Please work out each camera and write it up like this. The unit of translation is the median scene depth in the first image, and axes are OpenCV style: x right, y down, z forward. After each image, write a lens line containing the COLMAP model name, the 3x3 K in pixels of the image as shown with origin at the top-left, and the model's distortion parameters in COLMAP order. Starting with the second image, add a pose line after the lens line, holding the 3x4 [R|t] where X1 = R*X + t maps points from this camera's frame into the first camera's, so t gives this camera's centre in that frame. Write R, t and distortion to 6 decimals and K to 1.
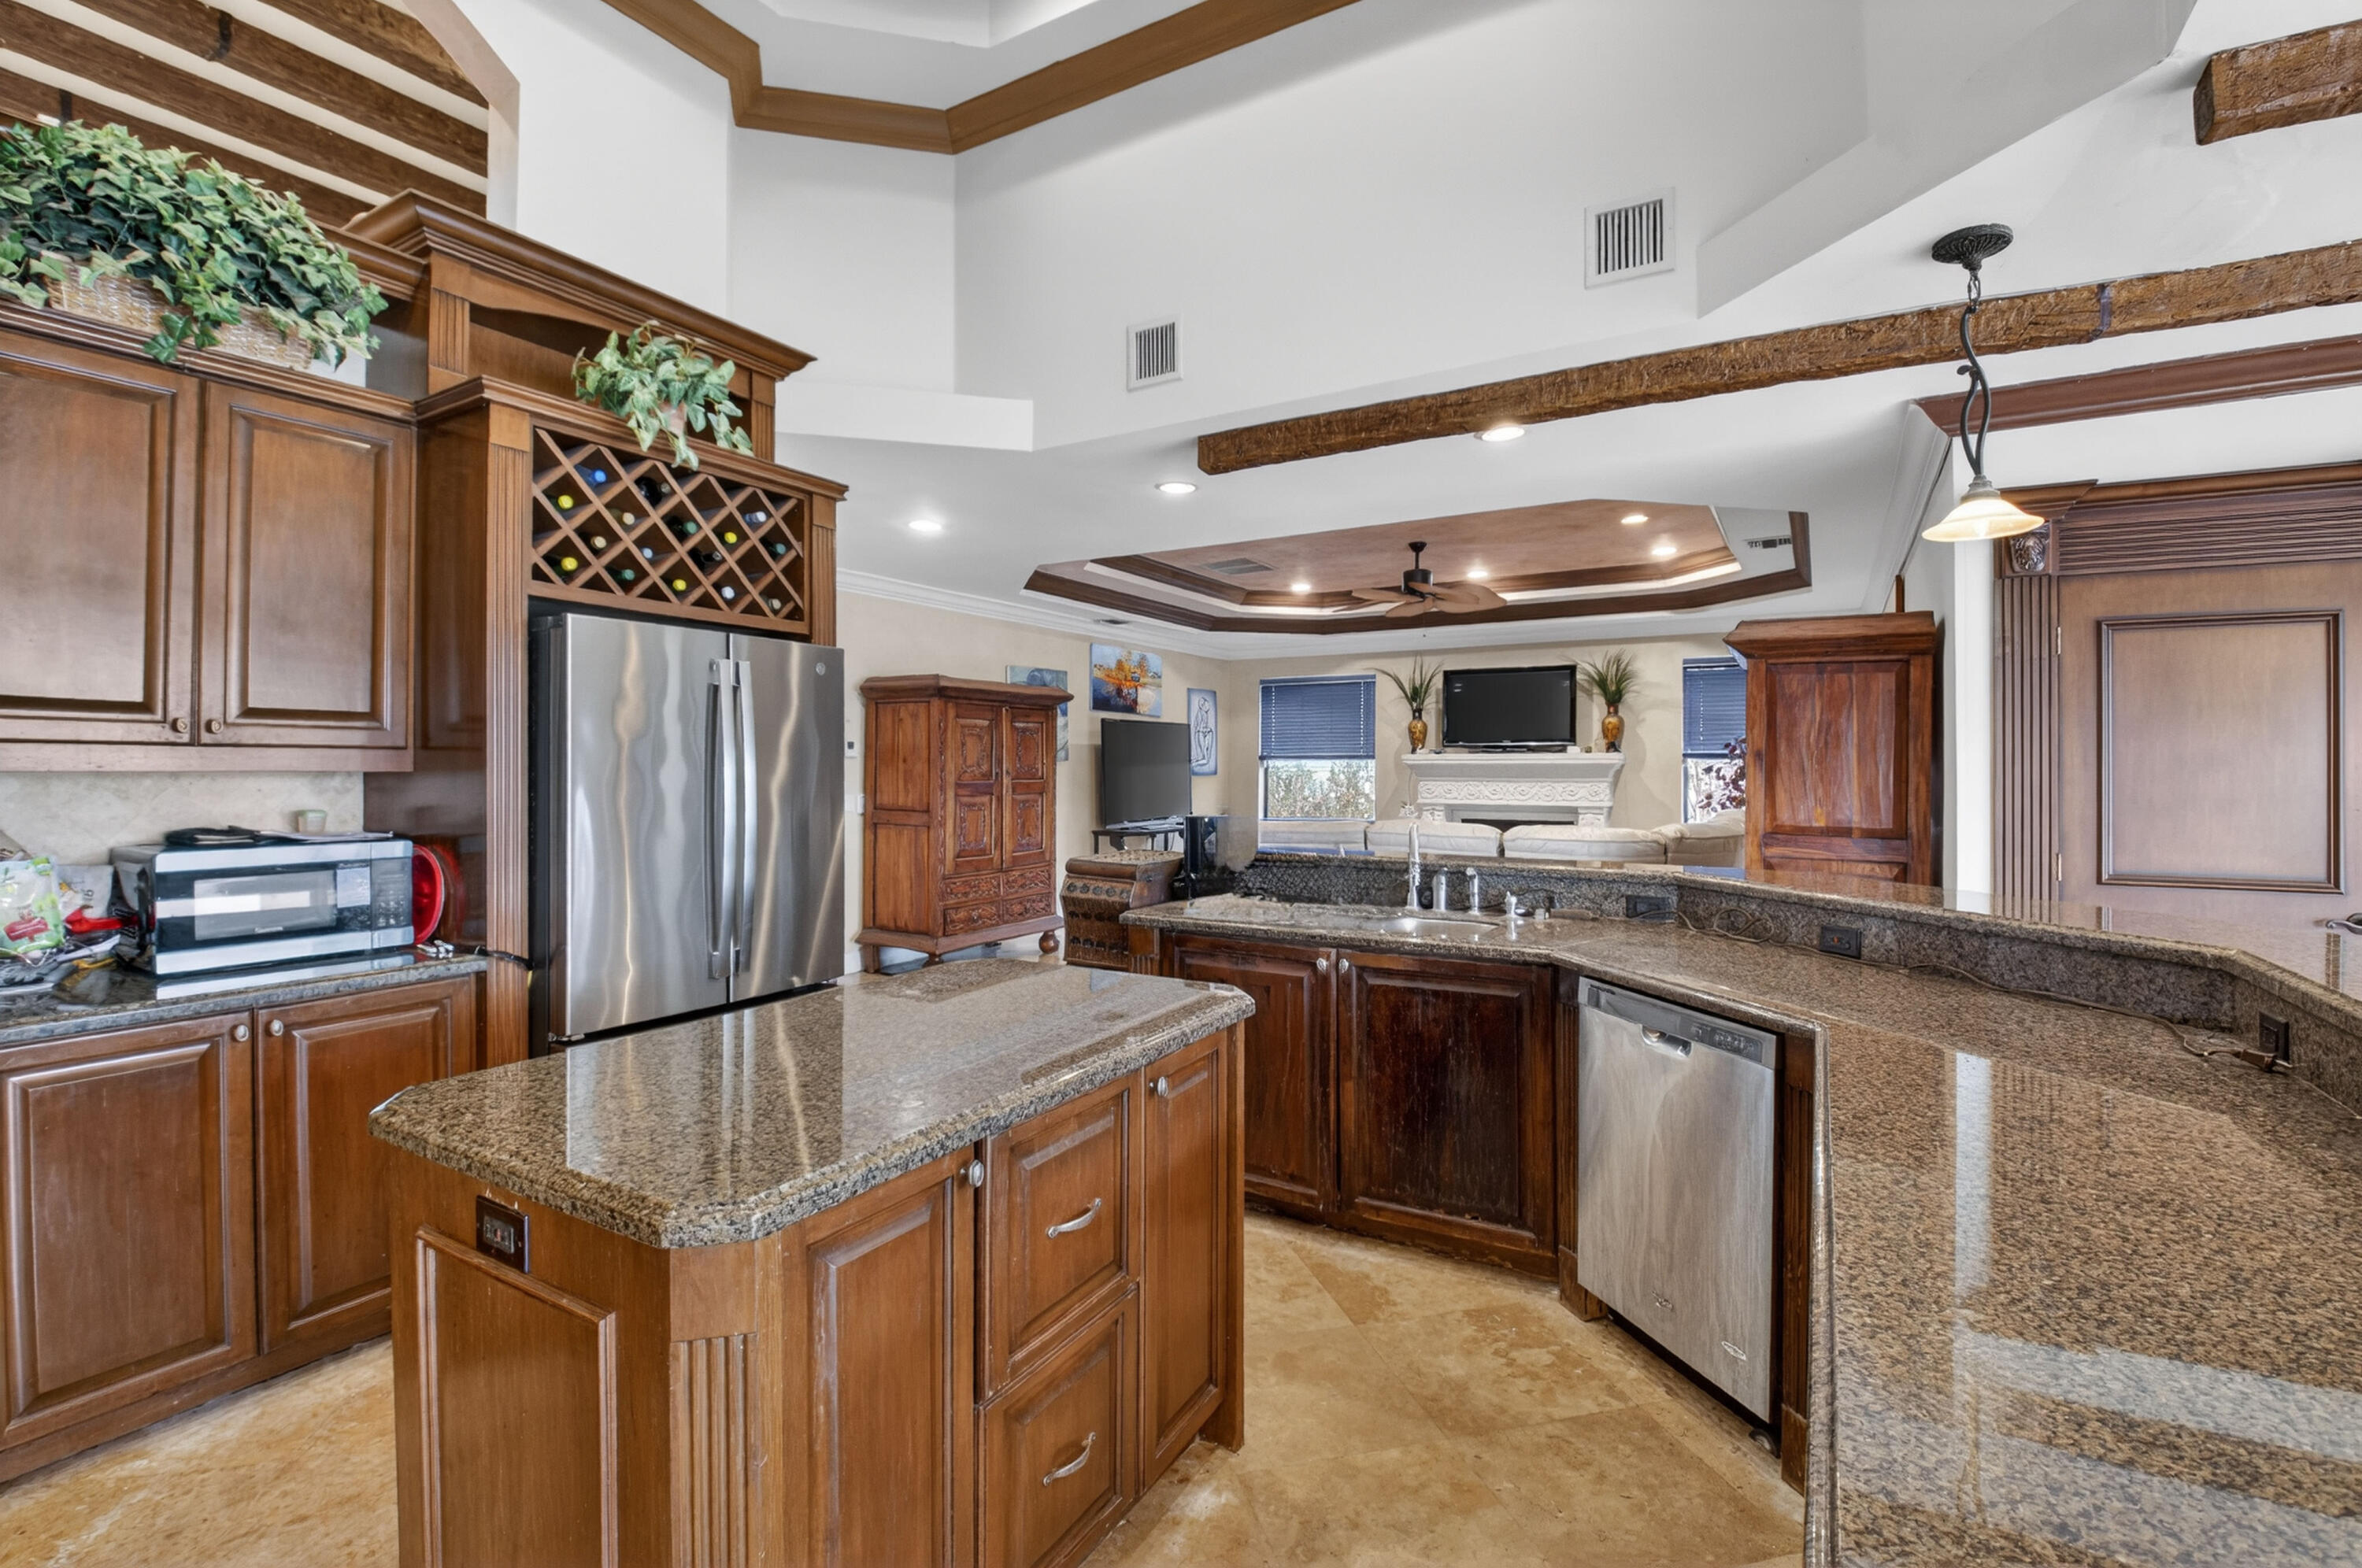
lens RADIAL K [[1062.1, 0, 1175.4], [0, 1062.1, 761.2], [0, 0, 1]] dist [-0.001962, -0.000367]
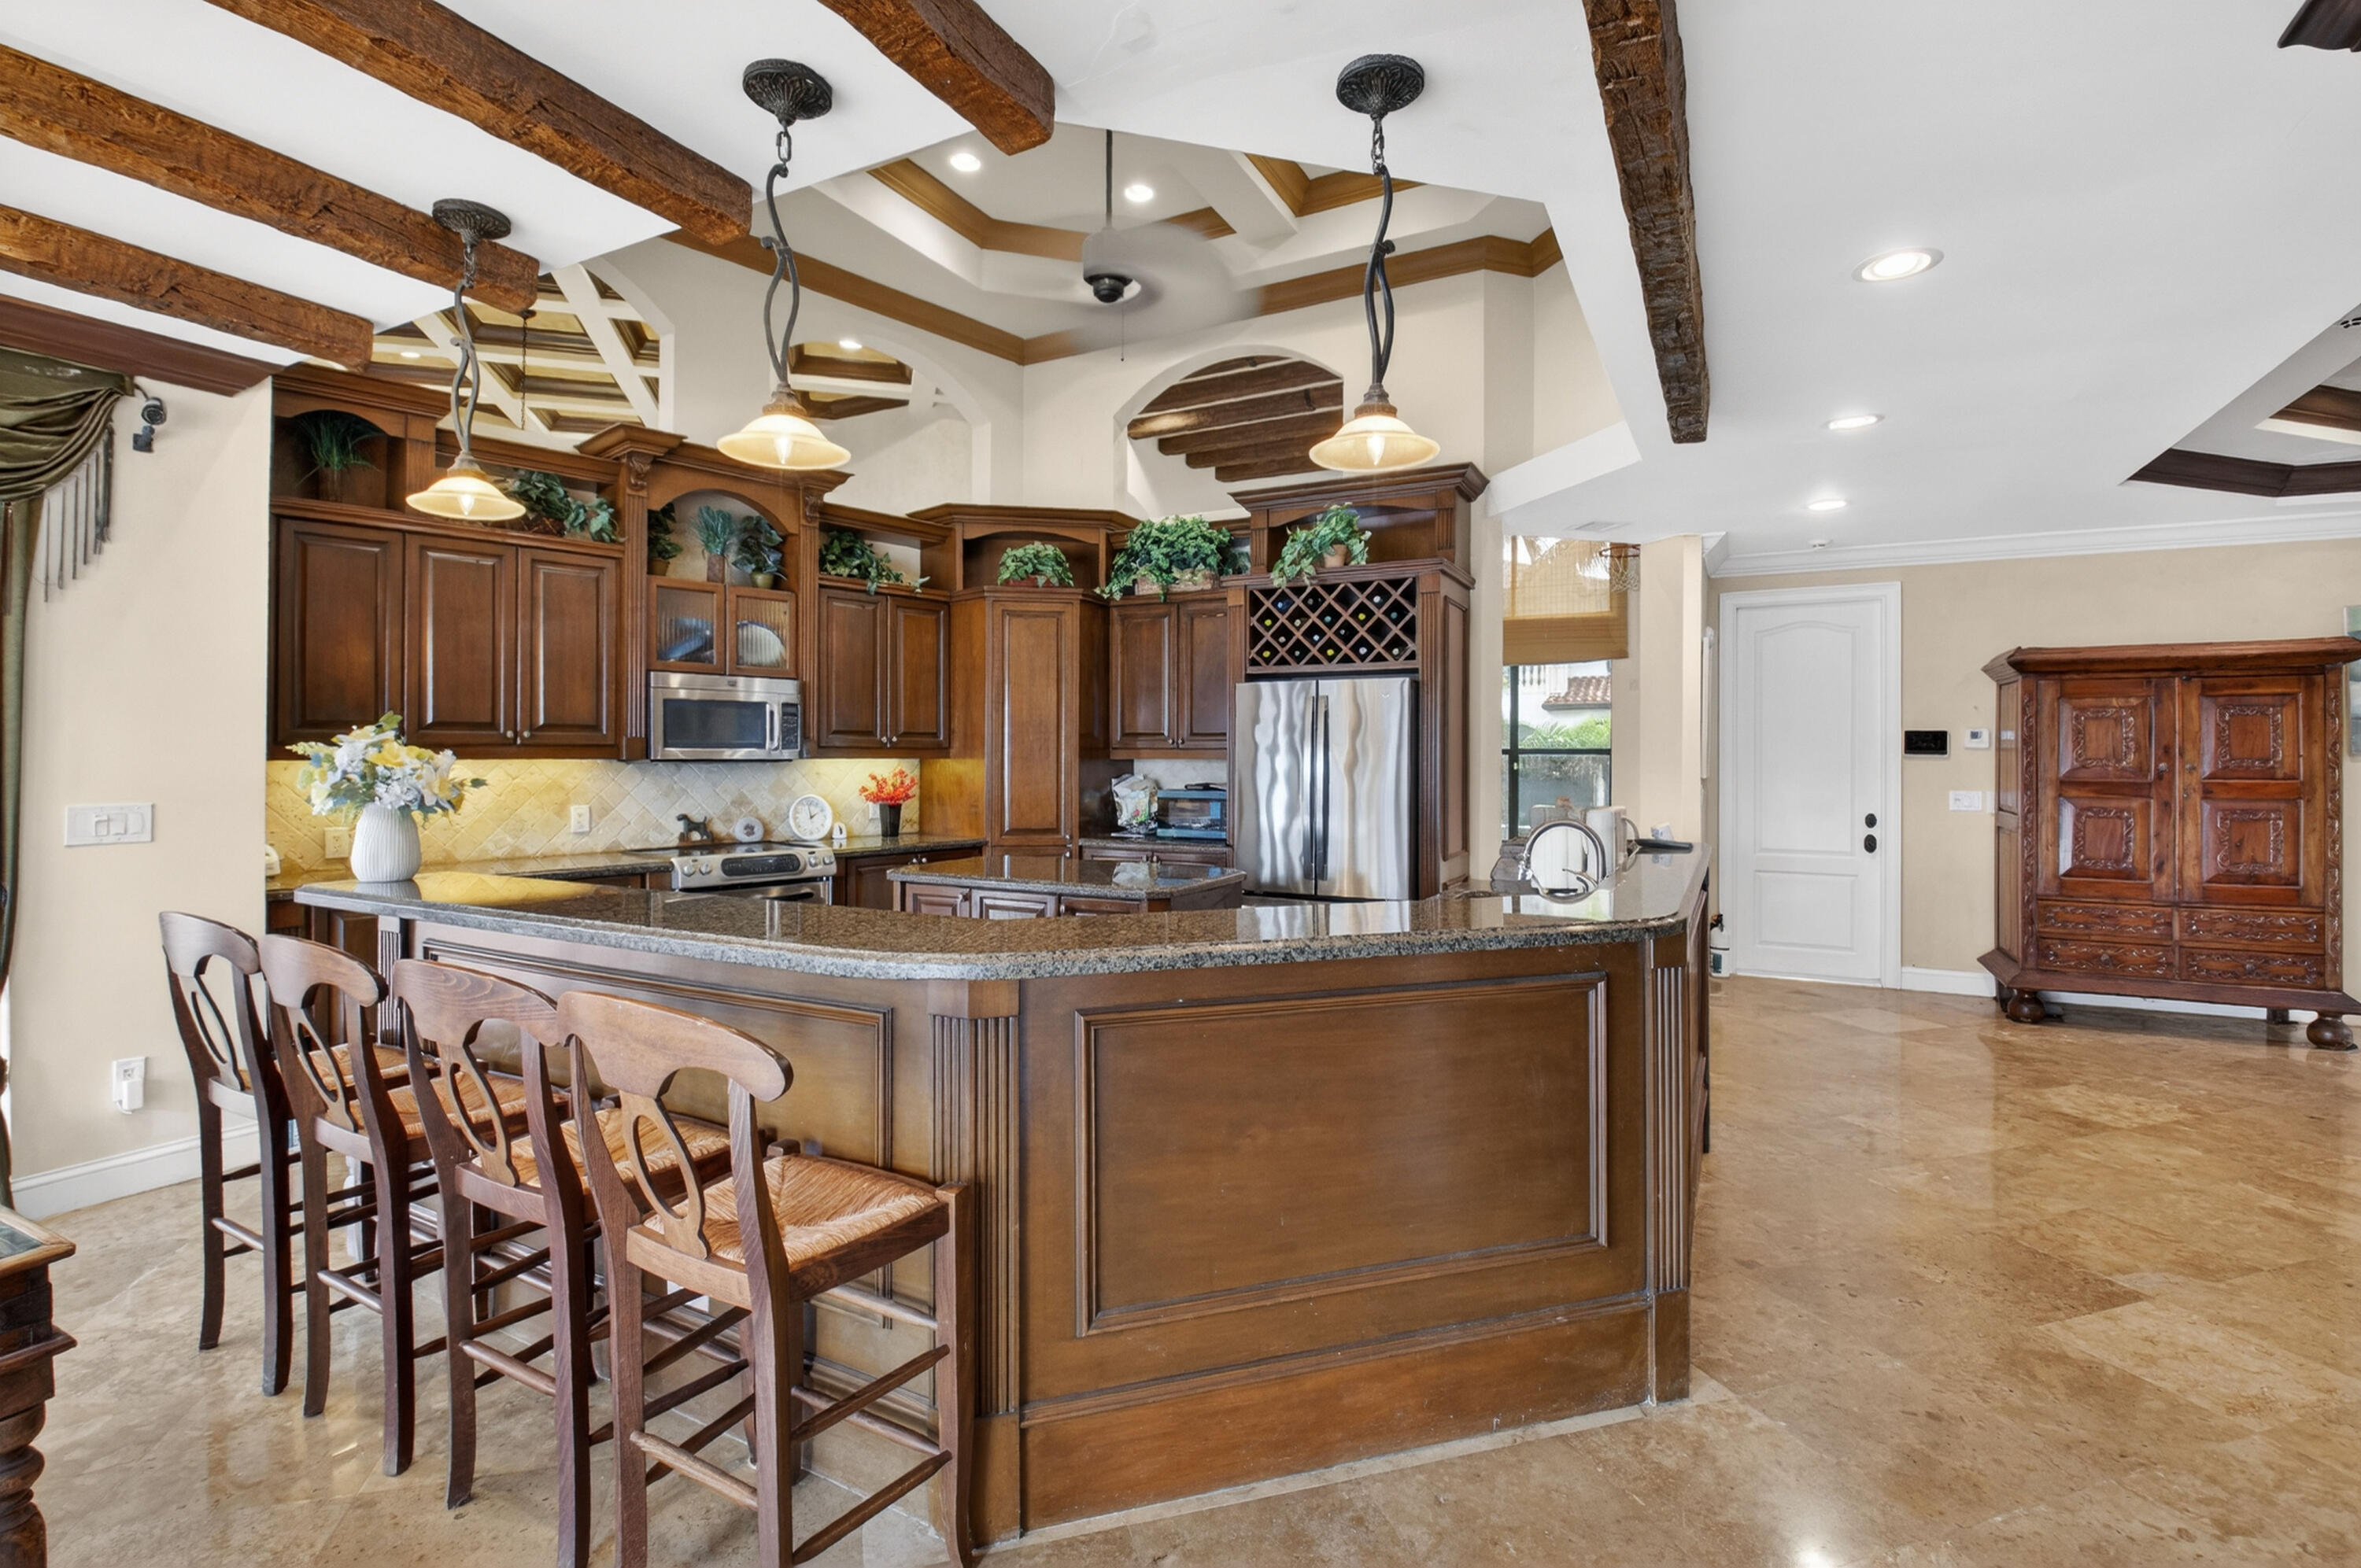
lens RADIAL K [[1061.6, 0, 1174.9], [0, 1061.6, 761.3], [0, 0, 1]] dist [-0.001962, -0.000367]
pose [[0.037799, 0.007094, -0.999260, 0.693367], [0.001924, 0.999972, 0.007171, -0.000670], [0.999284, -0.002194, 0.037784, 0.375095]]
